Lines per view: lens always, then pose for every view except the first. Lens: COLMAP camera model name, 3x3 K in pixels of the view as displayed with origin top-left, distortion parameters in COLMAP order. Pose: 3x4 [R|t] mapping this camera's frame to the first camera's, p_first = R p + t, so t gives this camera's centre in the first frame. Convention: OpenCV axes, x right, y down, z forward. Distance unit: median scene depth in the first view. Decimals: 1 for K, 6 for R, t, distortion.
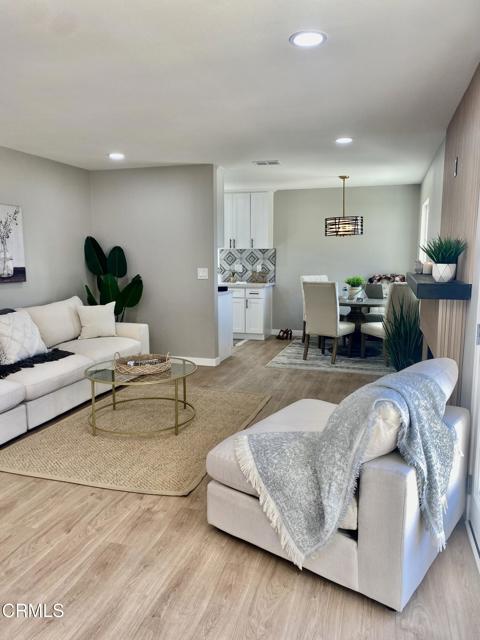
lens RADIAL K [[490.0, 0, 239.0], [0, 490.0, 322.7], [0, 0, 1]] dist [0.038252, -0.036509]
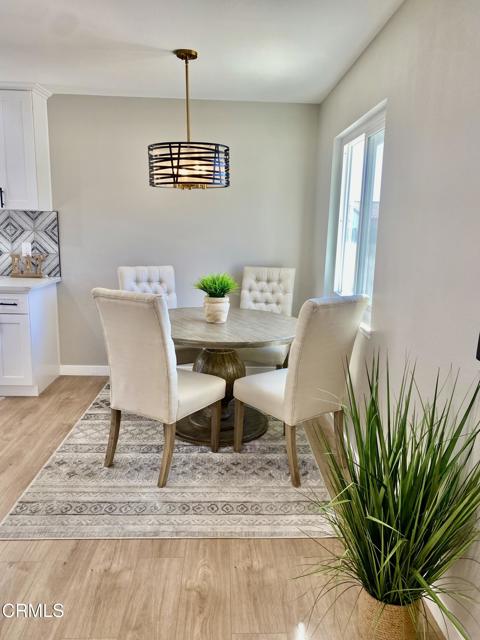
lens RADIAL K [[490.0, 0, 250.8], [0, 490.0, 314.0], [0, 0, 1]] dist [0.038252, -0.036509]
pose [[0.941711, -0.040133, 0.334022, 0.105779], [0.023694, 0.998306, 0.053147, -0.079498], [-0.335589, -0.042135, 0.941066, 0.531074]]
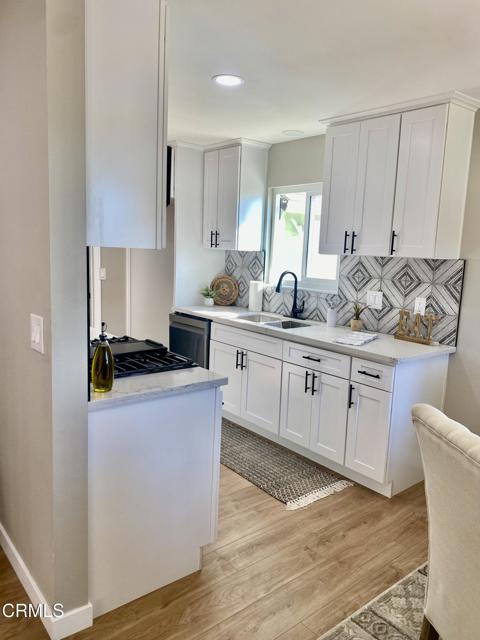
lens RADIAL K [[490.0, 0, 240.8], [0, 490.0, 319.3], [0, 0, 1]] dist [0.038252, -0.036509]
pose [[0.835680, 0.116624, -0.536691, 0.167094], [-0.116607, 0.992592, 0.034123, -0.117528], [0.536695, 0.034067, 0.843088, 0.704723]]
